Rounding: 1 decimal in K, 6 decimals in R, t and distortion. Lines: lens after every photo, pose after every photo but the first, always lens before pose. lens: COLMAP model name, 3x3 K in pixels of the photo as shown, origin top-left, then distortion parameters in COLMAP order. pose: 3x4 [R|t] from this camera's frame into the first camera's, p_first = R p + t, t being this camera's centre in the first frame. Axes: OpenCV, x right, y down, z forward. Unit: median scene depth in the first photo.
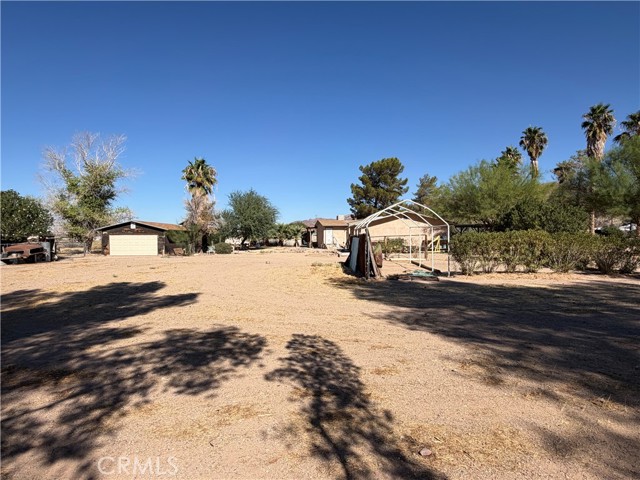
lens RADIAL K [[350.6, 0, 319.7], [0, 350.6, 238.8], [0, 0, 1]] dist [0.000305, -0.000080]
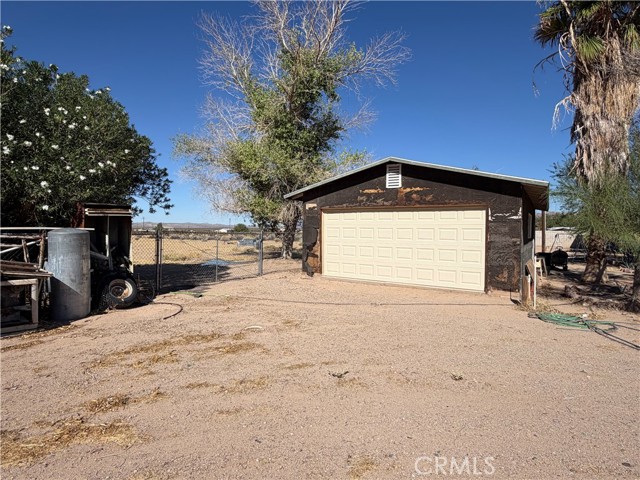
lens RADIAL K [[350.6, 0, 320.0], [0, 350.6, 239.9], [0, 0, 1]] dist [0.000305, -0.000080]
pose [[0.833020, 0.031044, -0.552371, -0.424574], [-0.019160, 0.999444, 0.027274, 0.005600], [0.552910, -0.012136, 0.833152, 0.732333]]
